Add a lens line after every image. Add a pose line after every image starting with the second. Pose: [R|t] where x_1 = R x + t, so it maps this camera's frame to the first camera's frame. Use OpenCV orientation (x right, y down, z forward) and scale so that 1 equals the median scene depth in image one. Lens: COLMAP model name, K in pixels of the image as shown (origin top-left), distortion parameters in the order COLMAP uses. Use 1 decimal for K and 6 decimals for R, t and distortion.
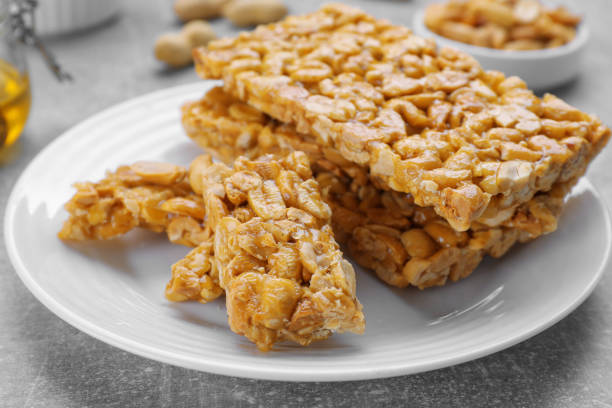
lens RADIAL K [[1005.8, 0, 306.0], [0, 1005.8, 204.0], [0, 0, 1]] dist [-0.018617, -0.080362]
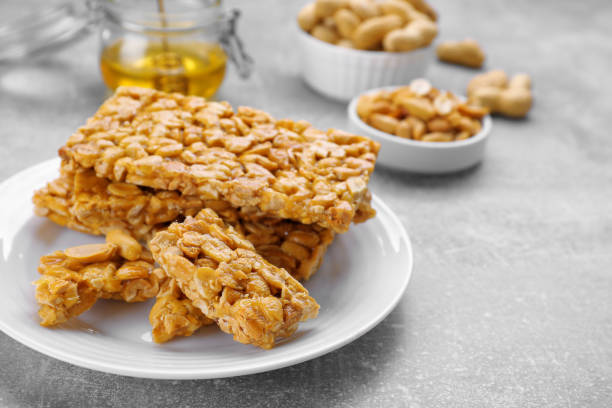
lens RADIAL K [[1005.8, 0, 306.0], [0, 1005.8, 204.0], [0, 0, 1]] dist [-0.018617, -0.080362]
pose [[0.814212, -0.246710, 0.525541, -0.607185], [0.238462, 0.967450, 0.084715, -0.140805], [-0.529334, 0.056345, 0.846540, -0.217718]]
